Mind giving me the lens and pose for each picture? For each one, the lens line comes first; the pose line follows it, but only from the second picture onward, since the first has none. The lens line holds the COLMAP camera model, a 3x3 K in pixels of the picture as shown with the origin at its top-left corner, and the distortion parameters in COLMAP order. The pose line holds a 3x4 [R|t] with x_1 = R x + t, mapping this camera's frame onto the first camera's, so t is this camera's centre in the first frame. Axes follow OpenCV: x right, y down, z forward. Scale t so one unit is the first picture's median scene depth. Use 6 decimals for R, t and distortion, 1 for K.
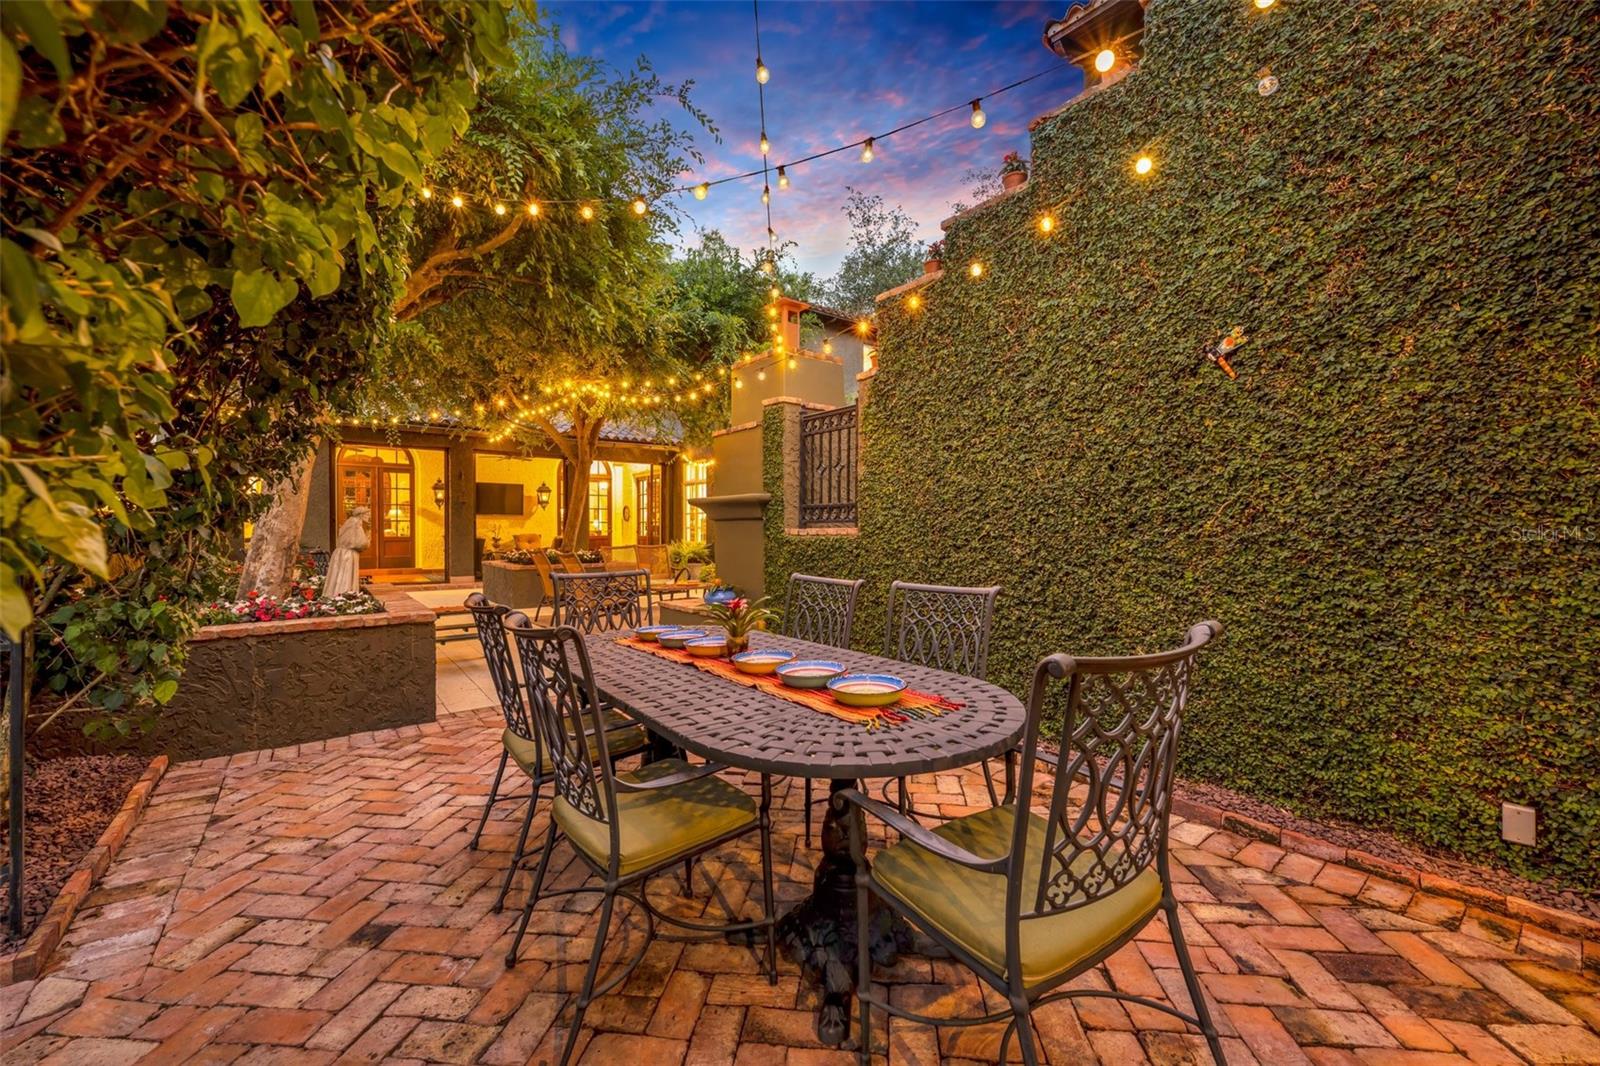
lens RADIAL K [[637.6, 0, 795.3], [0, 637.6, 530.0], [0, 0, 1]] dist [-0.000558, 0.000689]
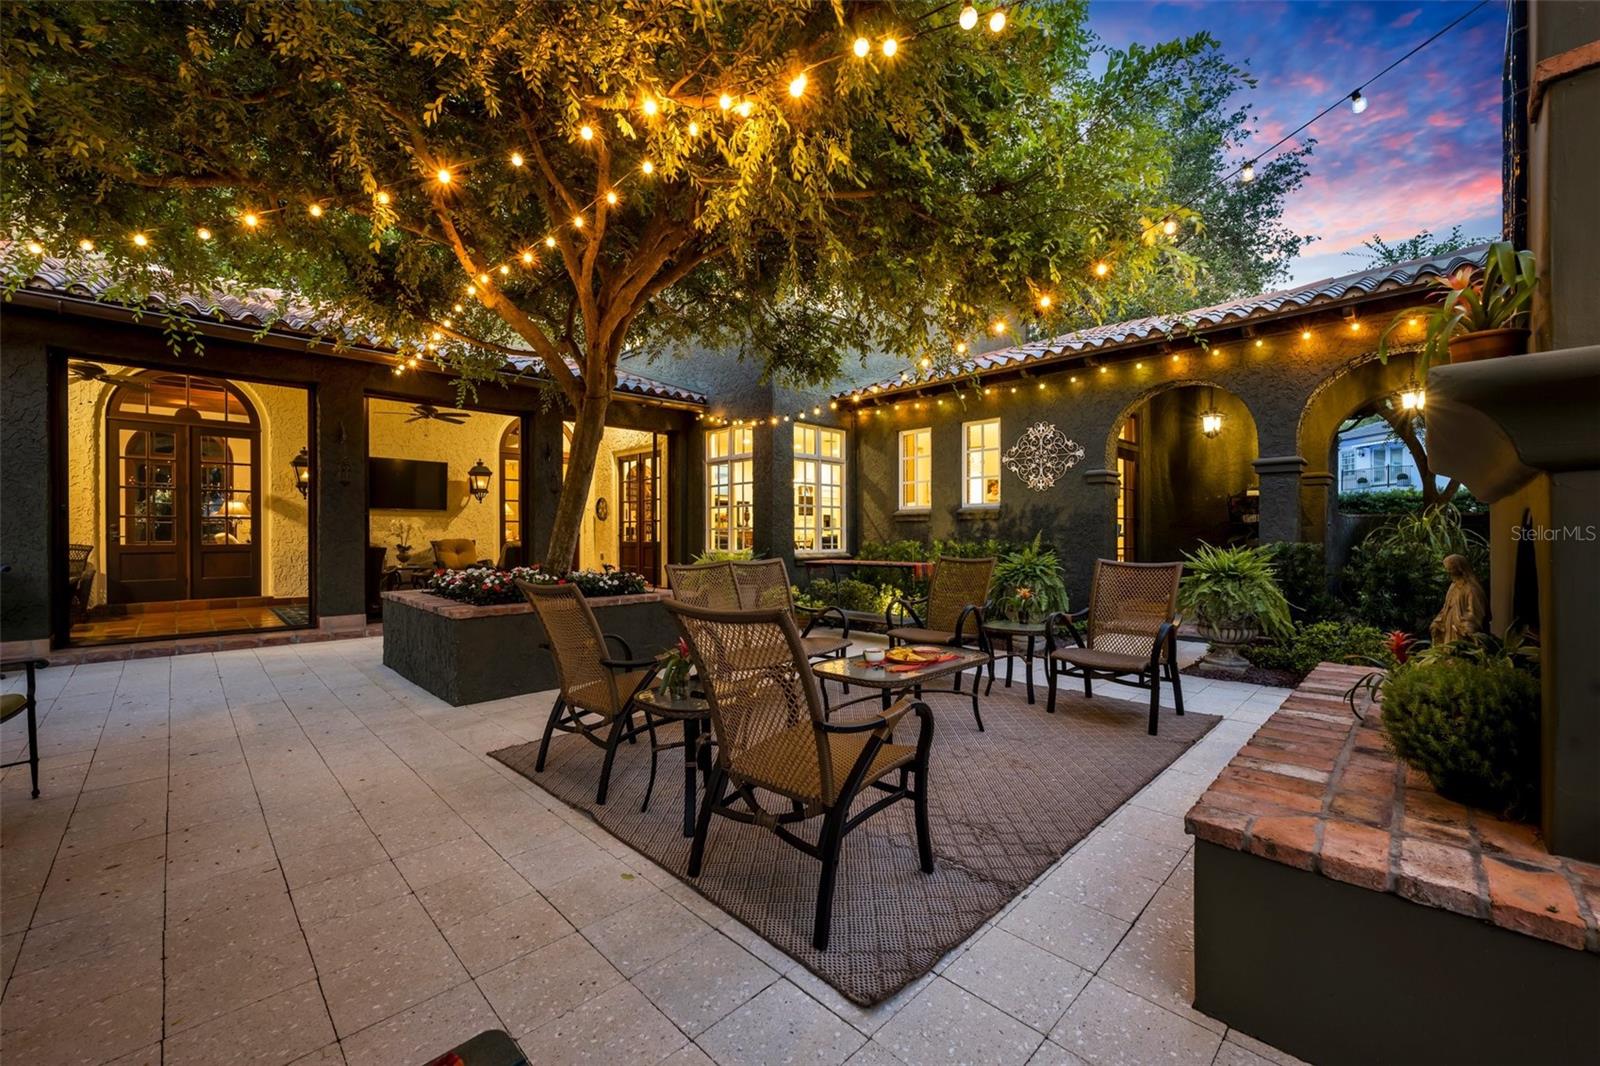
lens RADIAL K [[637.6, 0, 787.7], [0, 637.6, 536.8], [0, 0, 1]] dist [-0.000558, 0.000689]
pose [[0.993184, -0.001121, 0.116549, -0.171376], [0.000905, 0.999998, 0.001907, 0.003019], [-0.116551, -0.001789, 0.993183, 0.342554]]
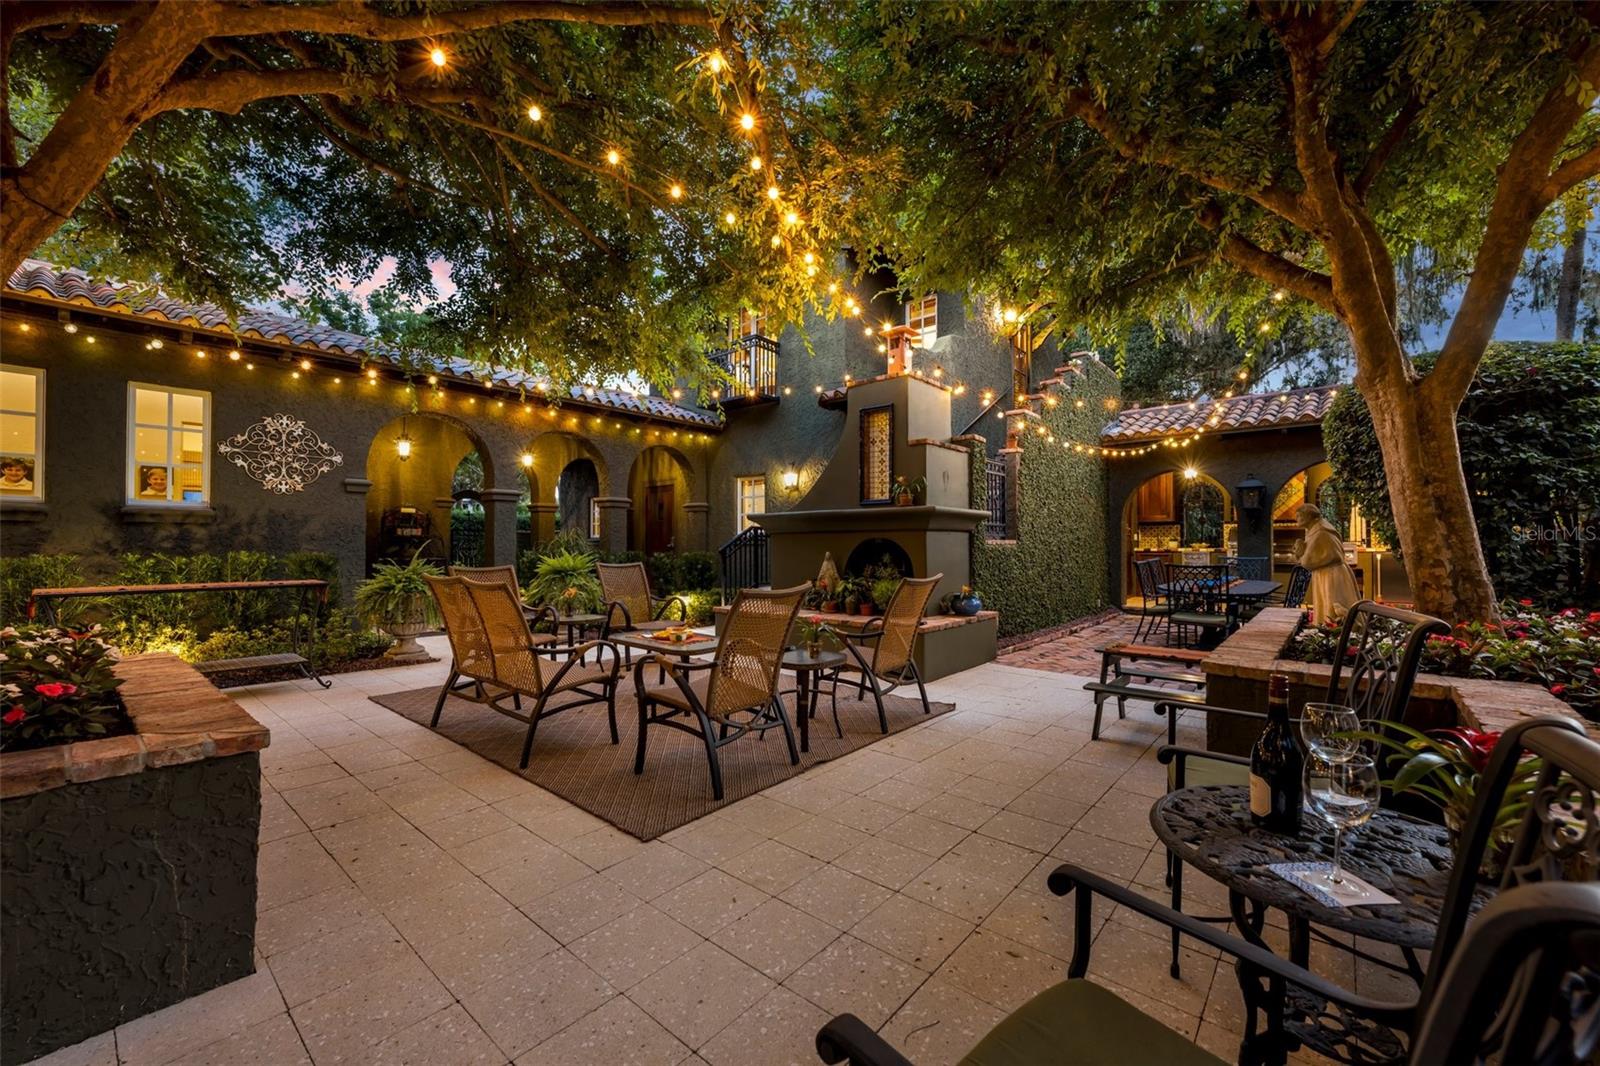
lens RADIAL K [[637.6, 0, 803.3], [0, 637.6, 537.1], [0, 0, 1]] dist [-0.000558, 0.000689]
pose [[-0.210914, 0.013447, 0.977412, -0.423337], [0.000646, 0.999907, -0.013618, 0.003353], [-0.977504, -0.002241, -0.210904, 0.575320]]
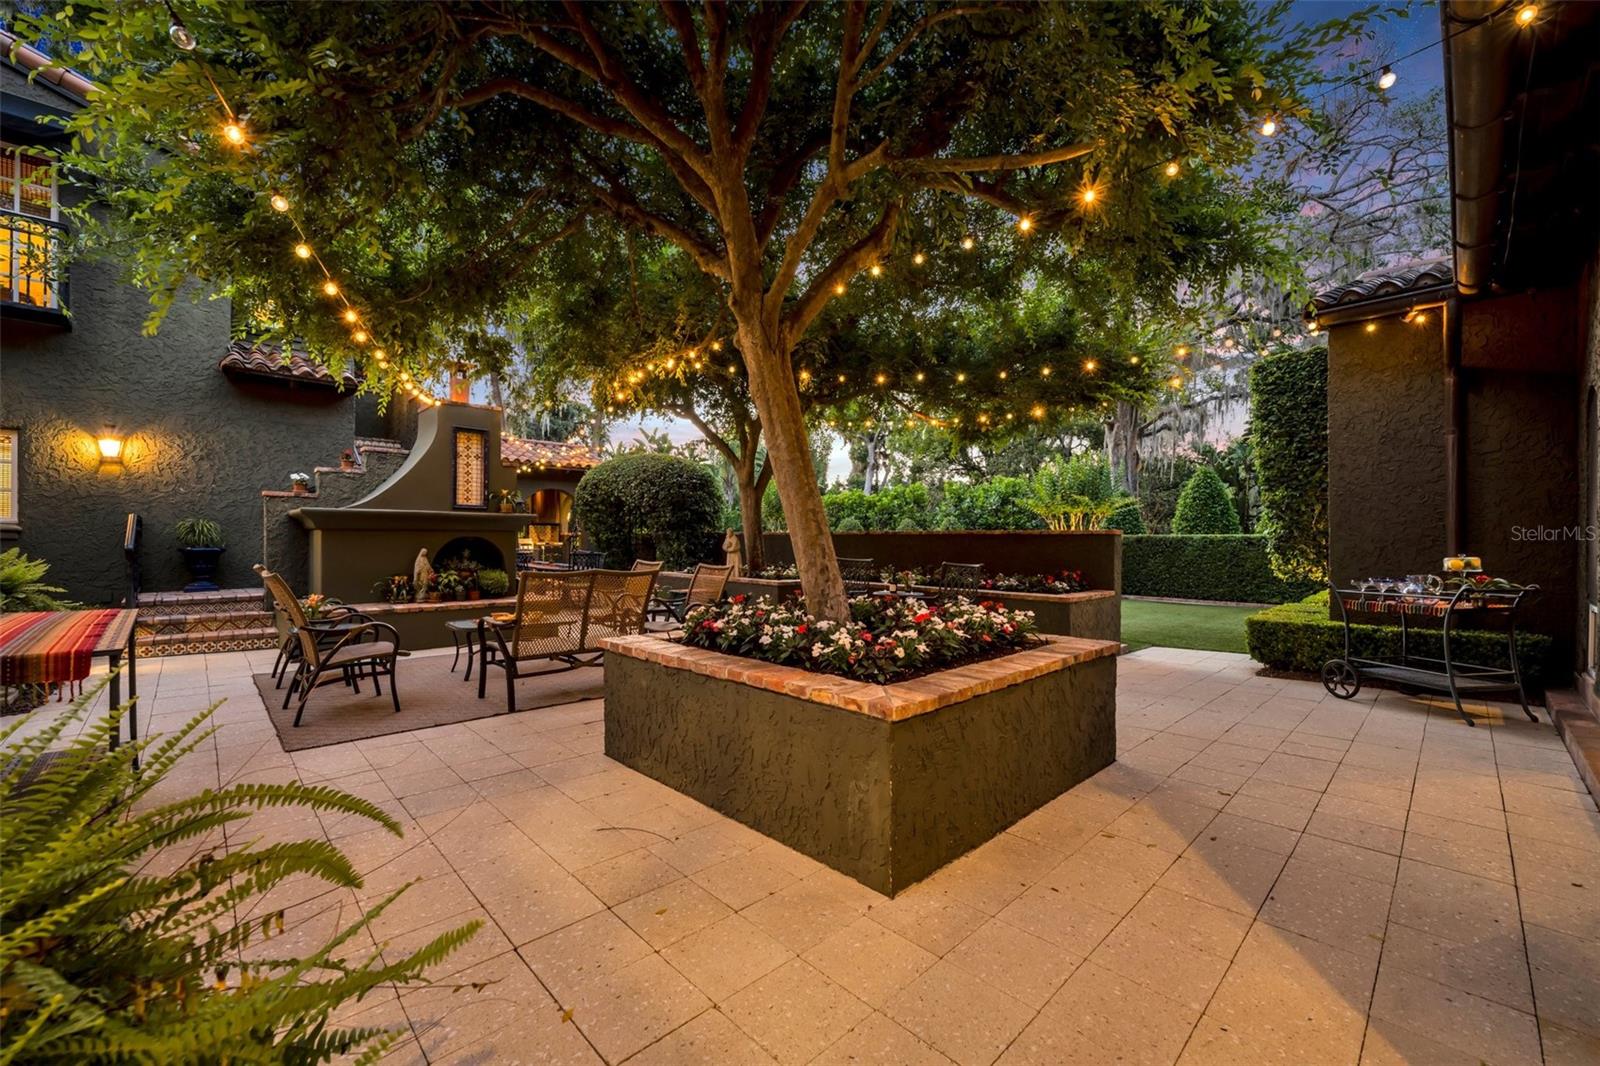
lens RADIAL K [[637.6, 0, 810.0], [0, 637.6, 539.6], [0, 0, 1]] dist [-0.000558, 0.000689]
pose [[-0.991848, -0.005329, -0.127313, -0.228618], [-0.005294, 0.999986, -0.000616, -0.000420], [0.127315, 0.000063, -0.991862, 0.975353]]
